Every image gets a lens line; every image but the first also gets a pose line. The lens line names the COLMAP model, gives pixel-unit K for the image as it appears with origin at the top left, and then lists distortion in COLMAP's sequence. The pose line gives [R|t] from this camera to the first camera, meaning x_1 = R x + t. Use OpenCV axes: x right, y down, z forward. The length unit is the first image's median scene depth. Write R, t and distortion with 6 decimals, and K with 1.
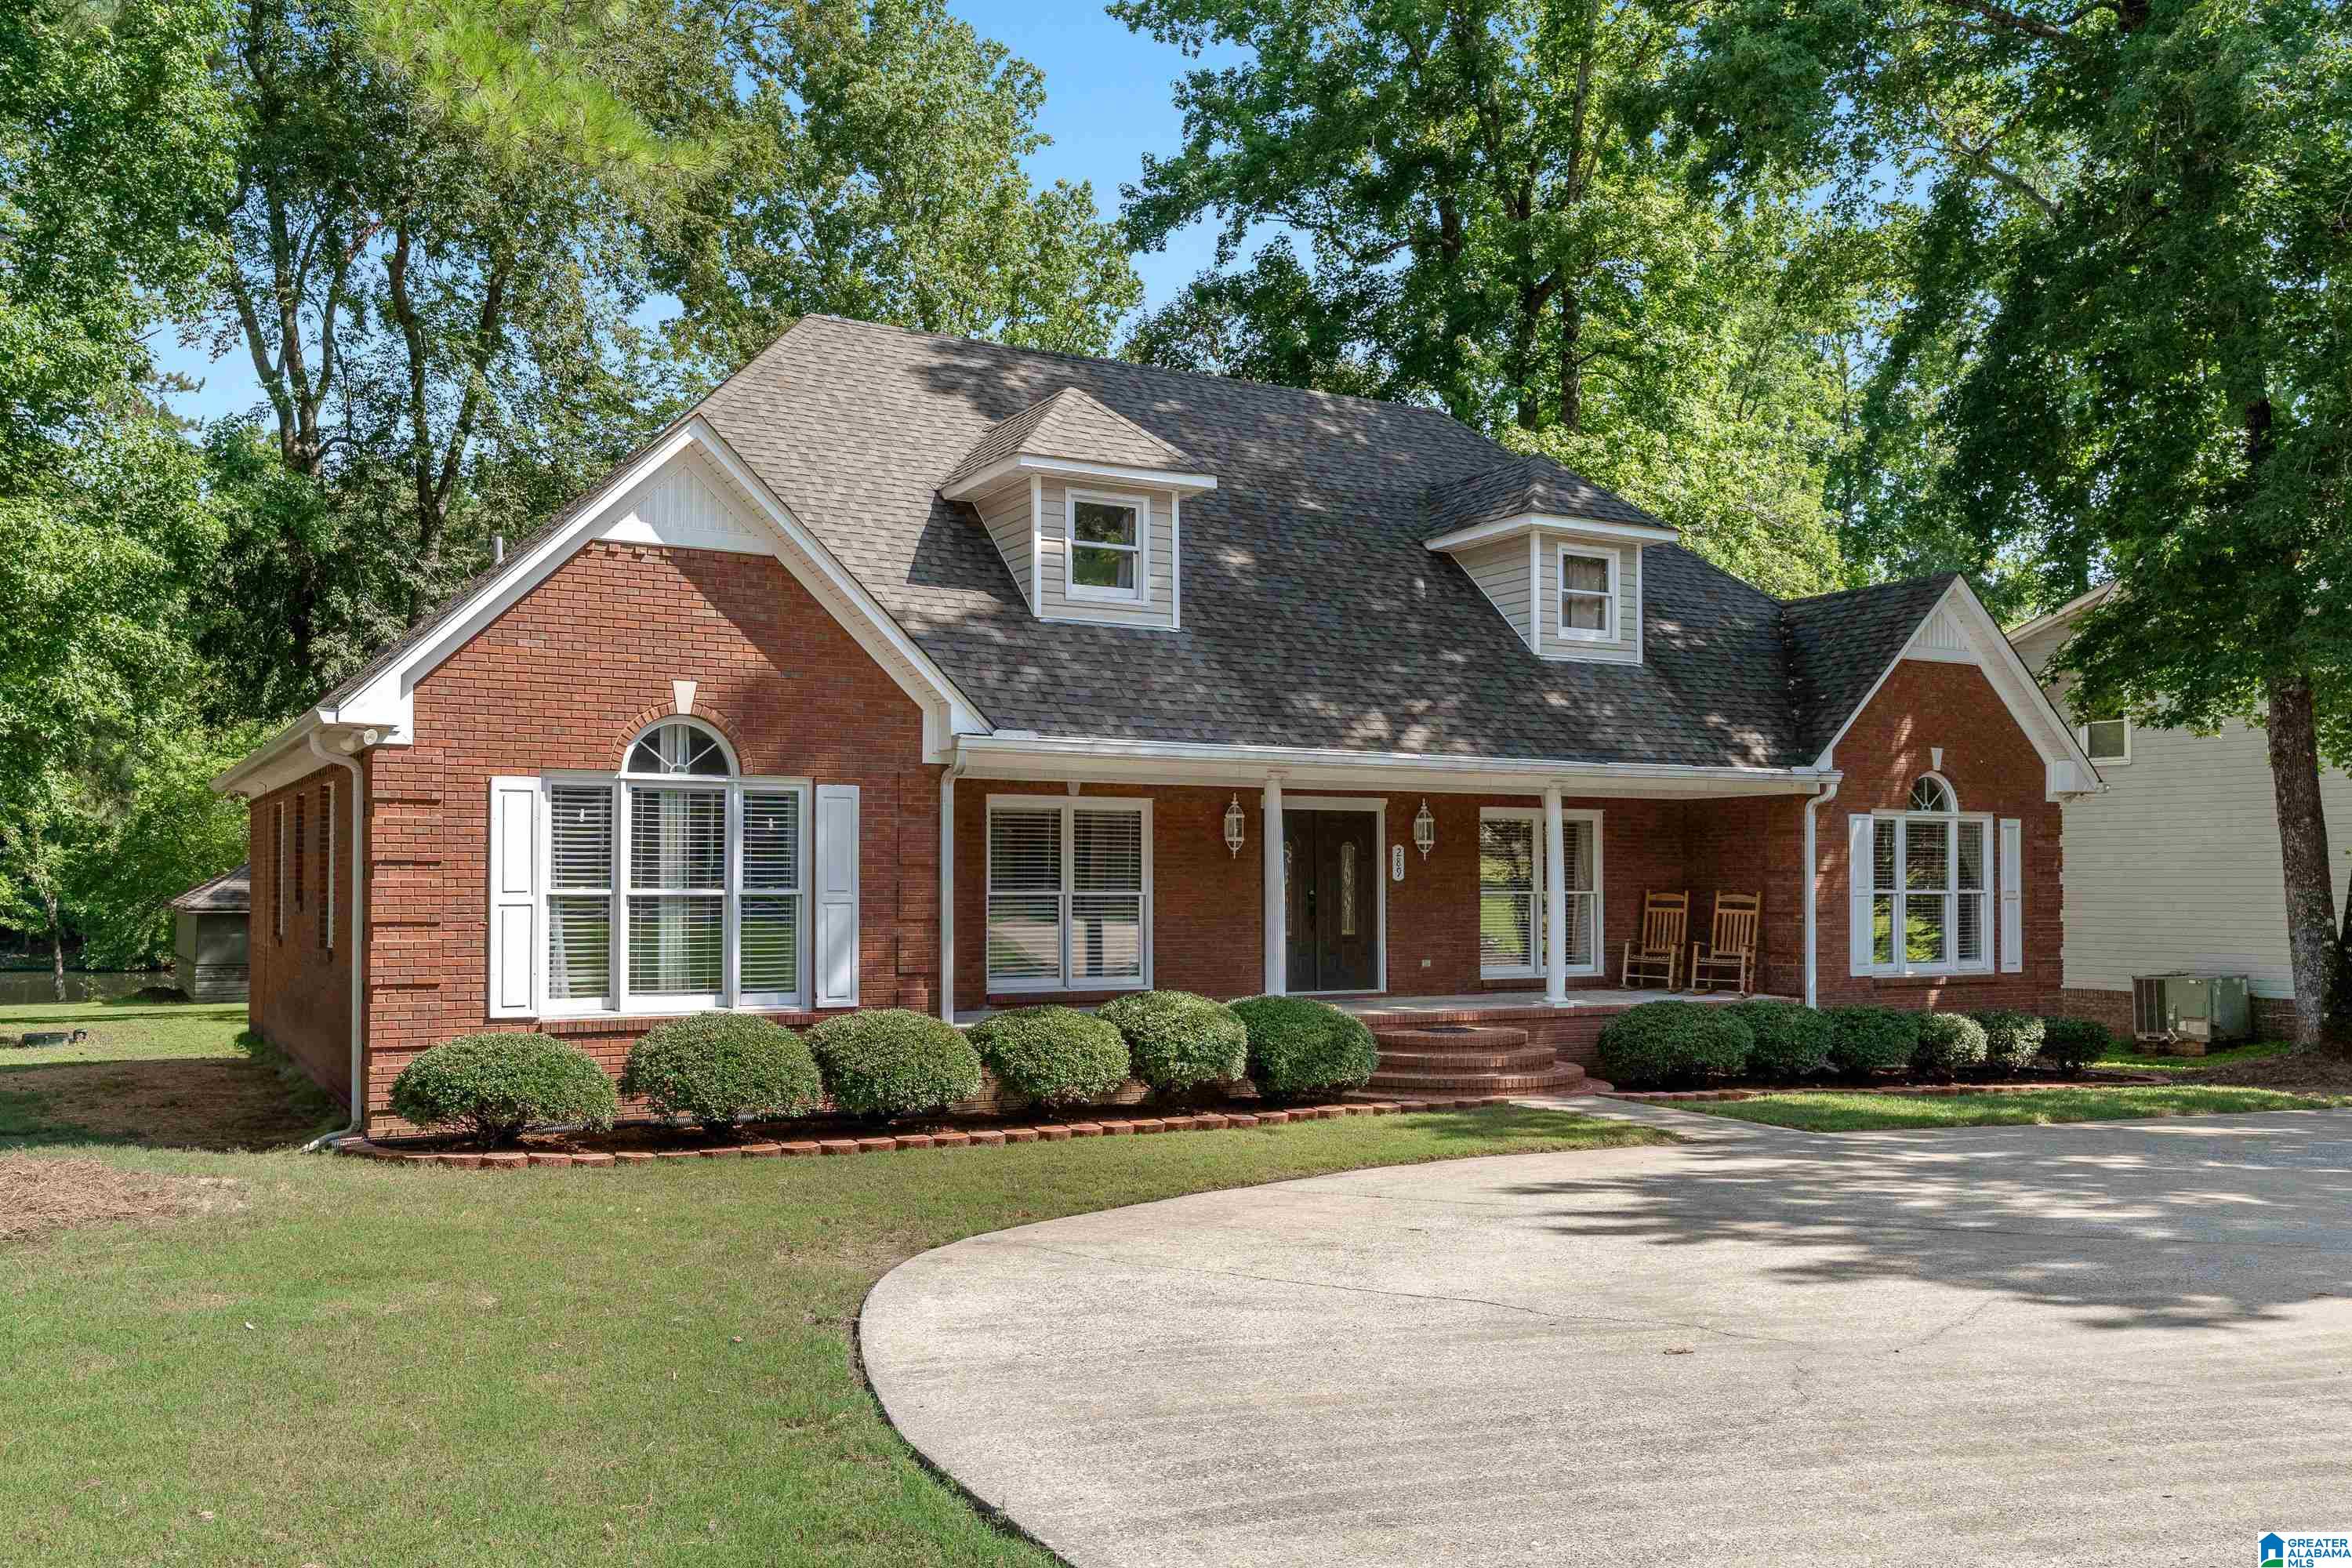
lens RADIAL K [[1845.5, 0, 1090.5], [0, 1845.5, 854.1], [0, 0, 1]] dist [0.004318, 0.003001]
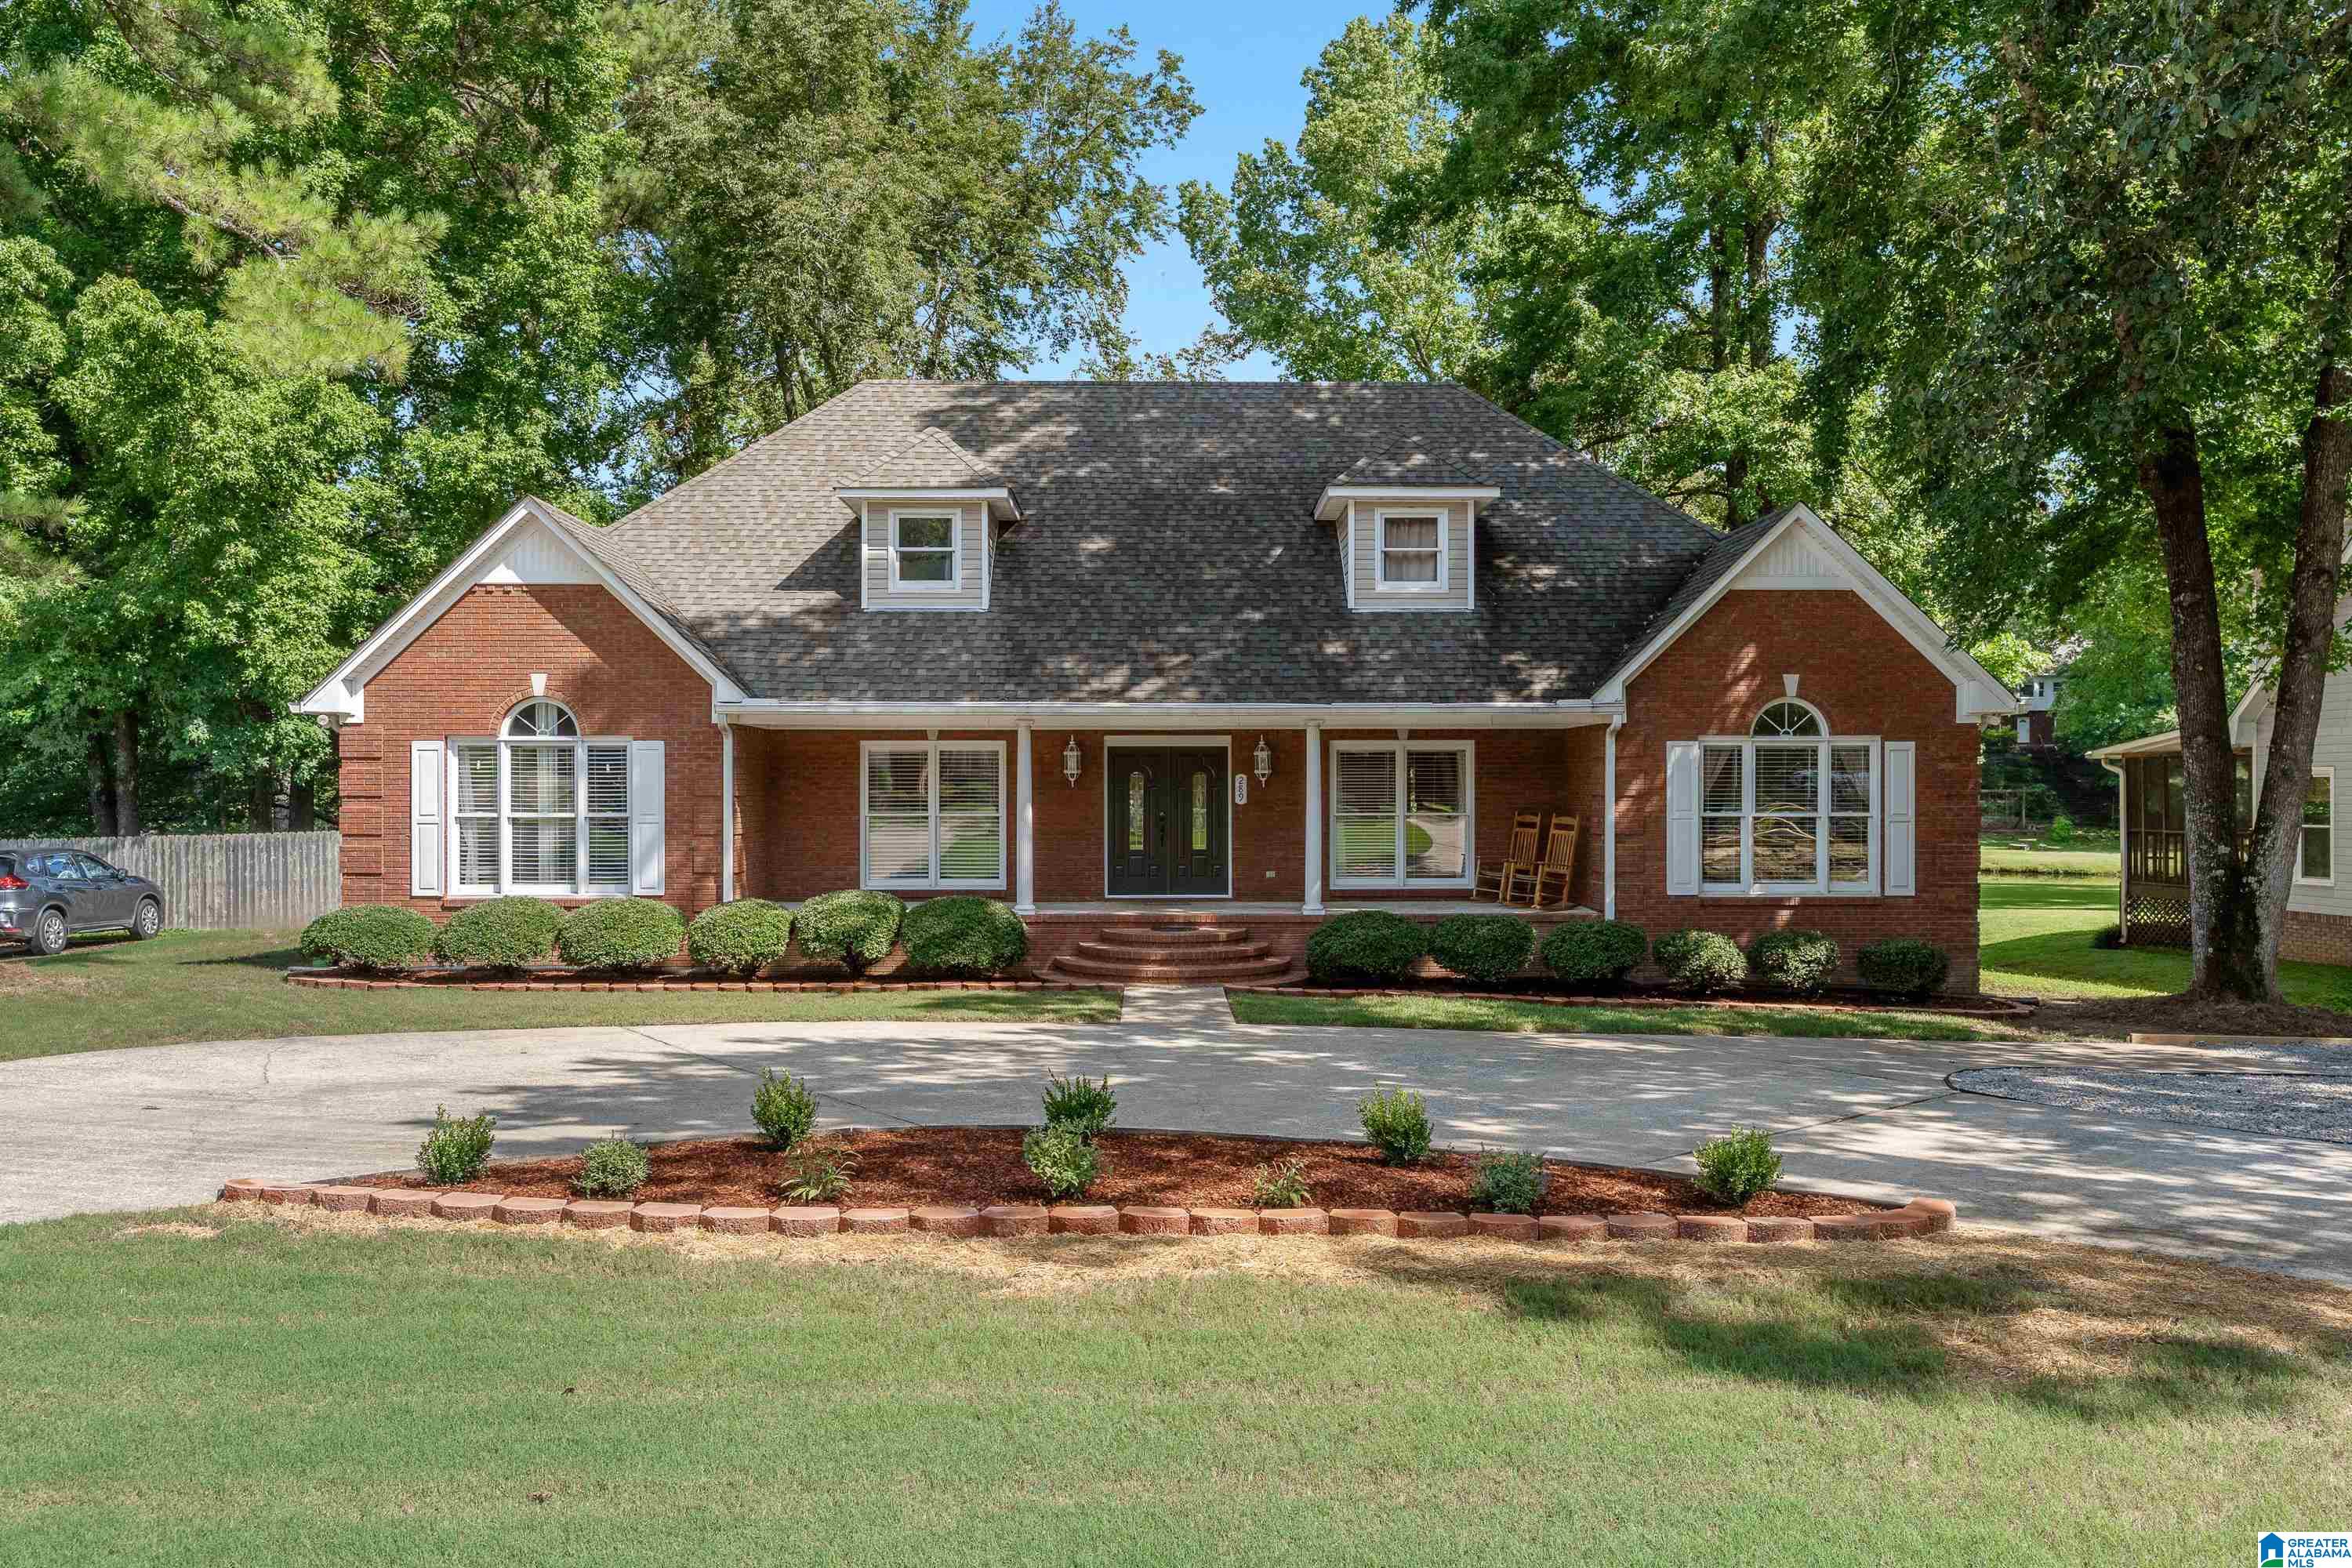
lens RADIAL K [[1637.0, 0, 1183.3], [0, 1637.0, 789.4], [0, 0, 1]] dist [-0.005630, -0.000544]
pose [[0.891061, -0.002425, -0.453877, 0.690206], [0.009396, 0.999870, 0.013104, -0.010435], [0.453786, -0.015941, 0.890968, 0.046807]]
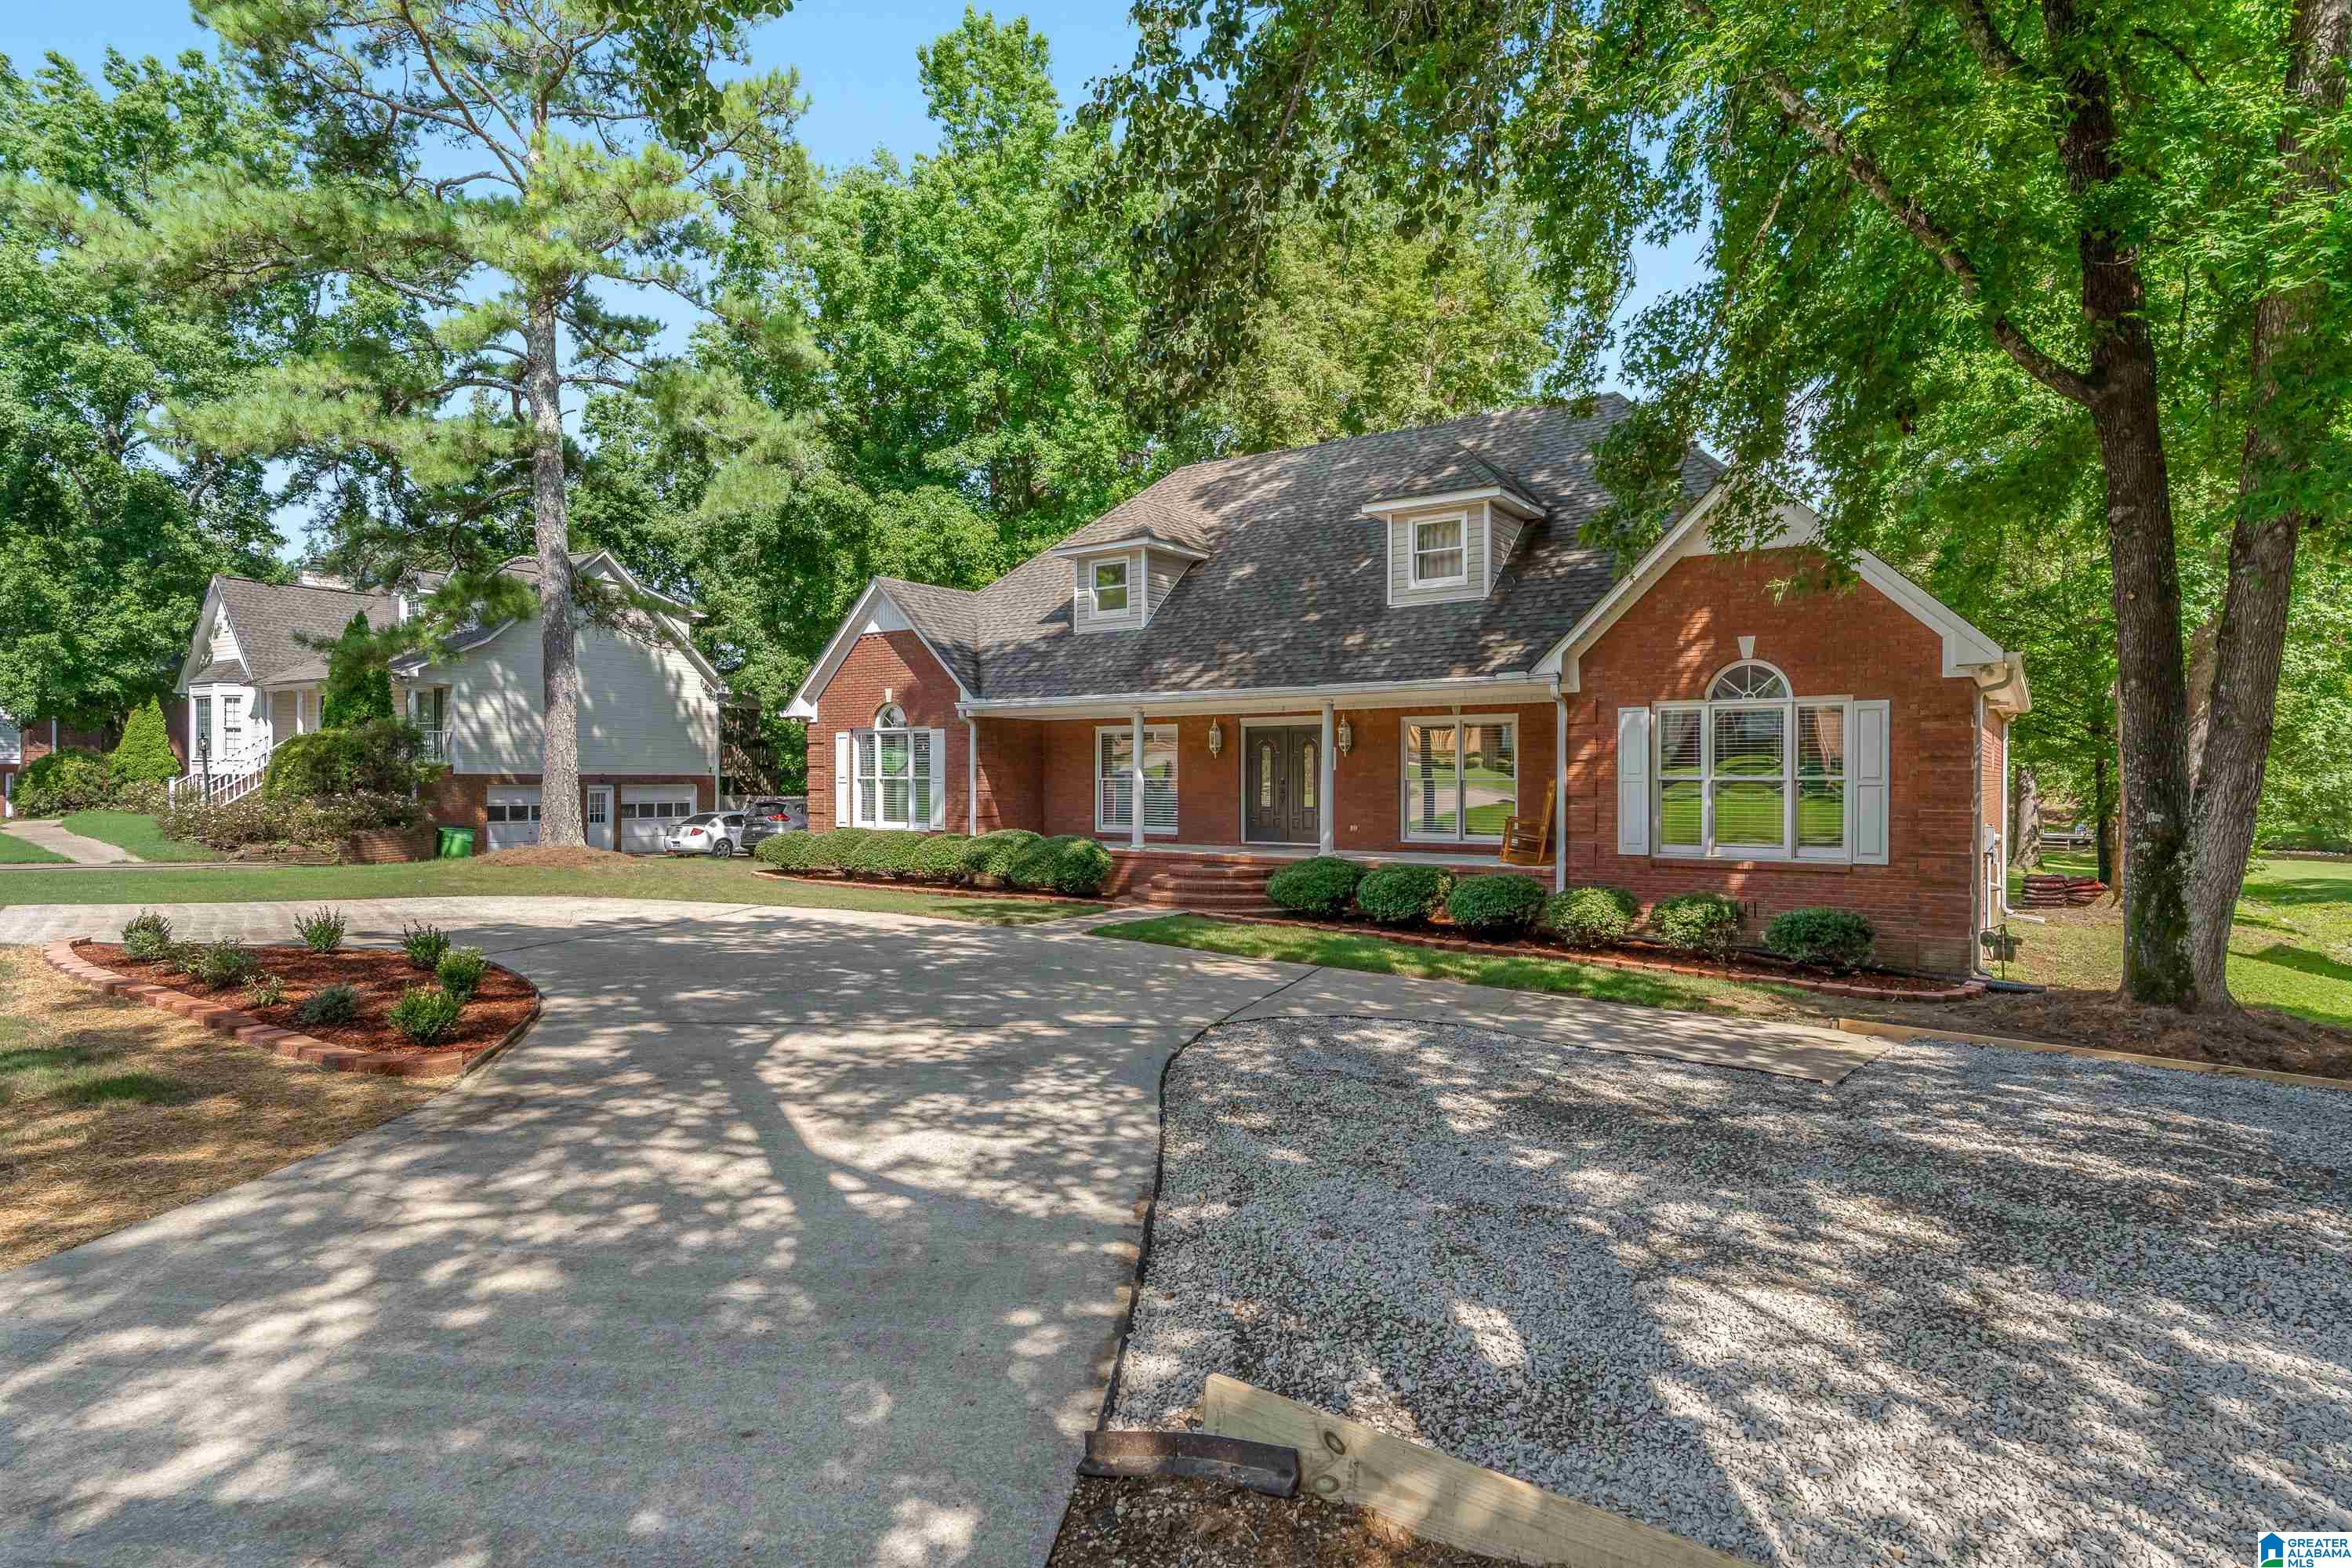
lens RADIAL K [[1210.2, 0, 1224.6], [0, 1210.2, 789.4], [0, 0, 1]] dist [-0.006461, -0.000241]
pose [[0.477742, 0.007083, -0.878471, 1.097310], [0.016352, 0.999723, 0.016953, 0.013218], [0.878348, -0.022464, 0.477494, 0.520712]]
